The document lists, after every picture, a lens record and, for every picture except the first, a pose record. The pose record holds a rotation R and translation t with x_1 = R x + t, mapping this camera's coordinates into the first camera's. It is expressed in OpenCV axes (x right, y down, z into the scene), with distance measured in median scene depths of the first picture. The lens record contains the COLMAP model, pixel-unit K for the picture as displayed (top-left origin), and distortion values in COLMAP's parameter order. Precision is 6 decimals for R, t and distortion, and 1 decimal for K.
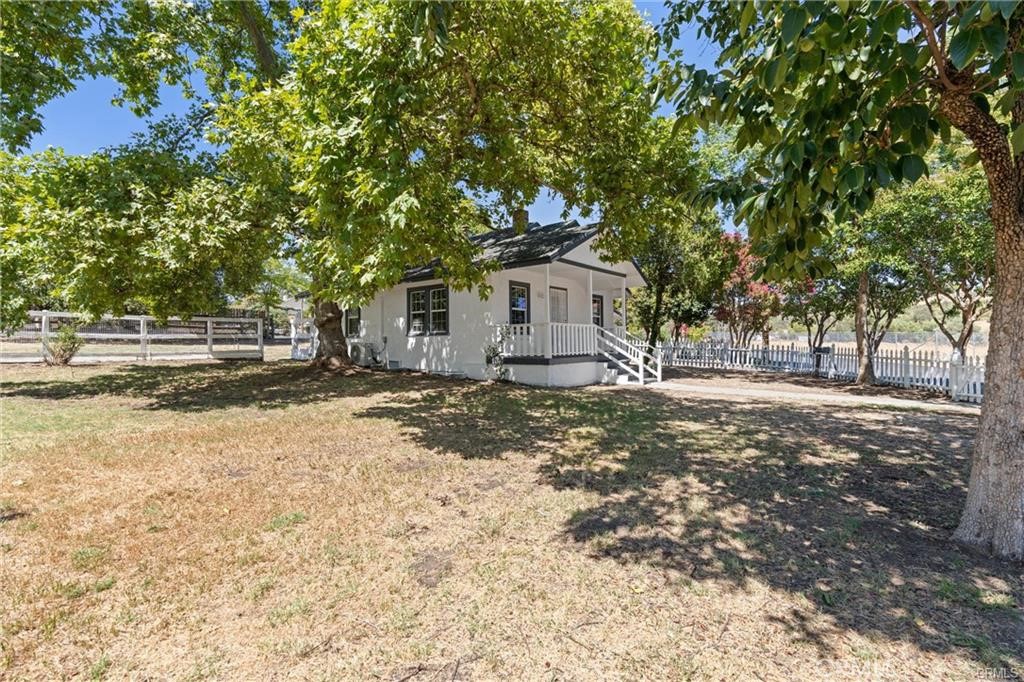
lens RADIAL K [[446.6, 0, 512.8], [0, 446.6, 344.4], [0, 0, 1]] dist [0.001930, 0.000351]
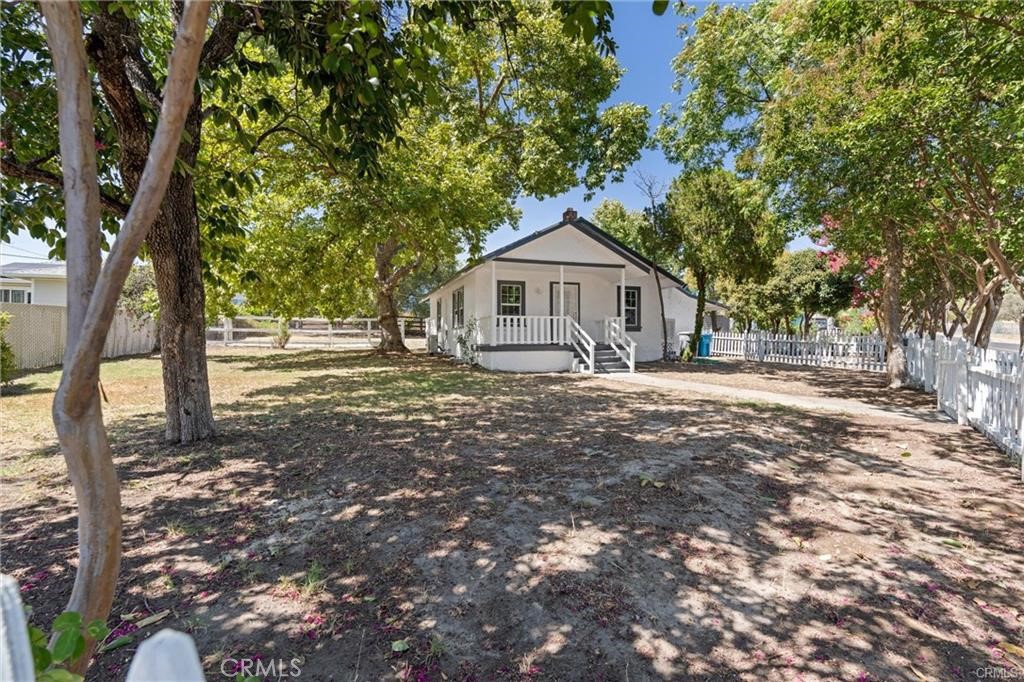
lens RADIAL K [[446.6, 0, 512.8], [0, 446.6, 344.4], [0, 0, 1]] dist [0.001930, 0.000351]
pose [[0.856418, 0.006426, -0.516243, 0.613484], [-0.002162, 0.999958, 0.008861, 0.013256], [0.516278, -0.006473, 0.856396, 0.015709]]
